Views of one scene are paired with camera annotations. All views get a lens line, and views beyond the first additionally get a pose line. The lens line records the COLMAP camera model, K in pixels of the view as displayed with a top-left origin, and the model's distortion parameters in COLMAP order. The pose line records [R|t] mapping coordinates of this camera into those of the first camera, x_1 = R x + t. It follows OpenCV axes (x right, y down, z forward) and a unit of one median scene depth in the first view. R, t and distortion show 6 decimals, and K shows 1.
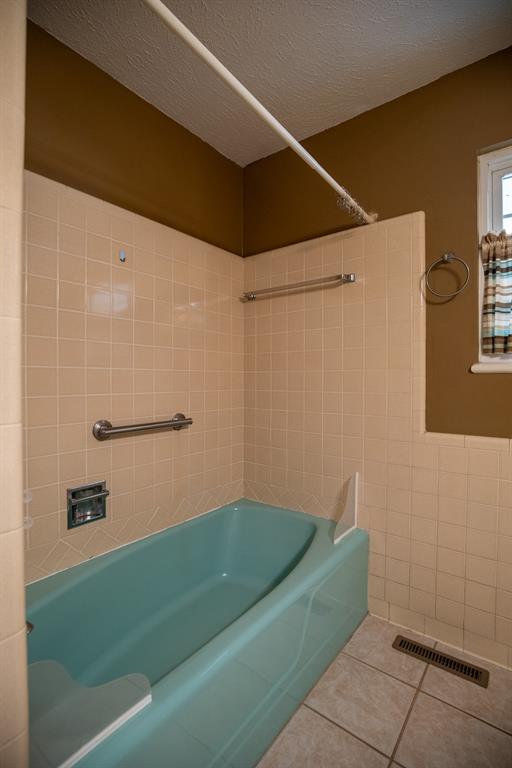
lens RADIAL K [[358.5, 0, 256.0], [0, 358.5, 384.0], [0, 0, 1]] dist [-0.030239, 0.000497]
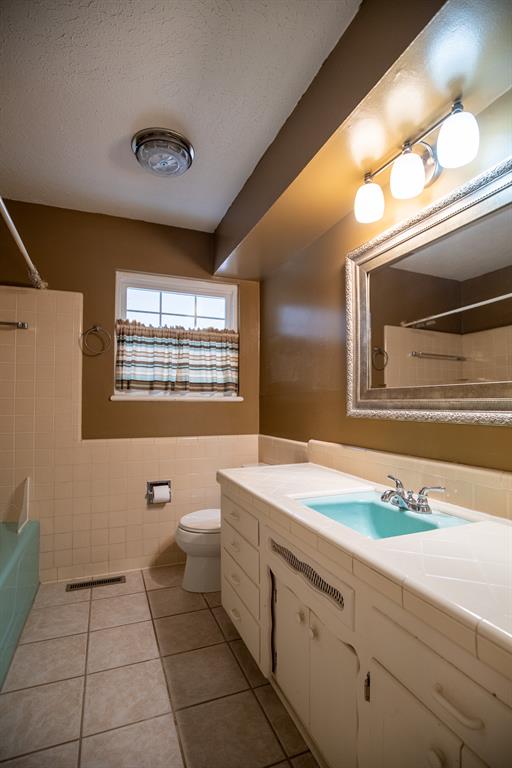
lens RADIAL K [[358.5, 0, 256.0], [0, 358.5, 384.0], [0, 0, 1]] dist [-0.030239, 0.000497]
pose [[0.483438, 0.049081, 0.874002, -0.516166], [0.016293, 0.997749, -0.065043, 0.010091], [-0.875227, 0.045684, 0.481550, -0.394569]]
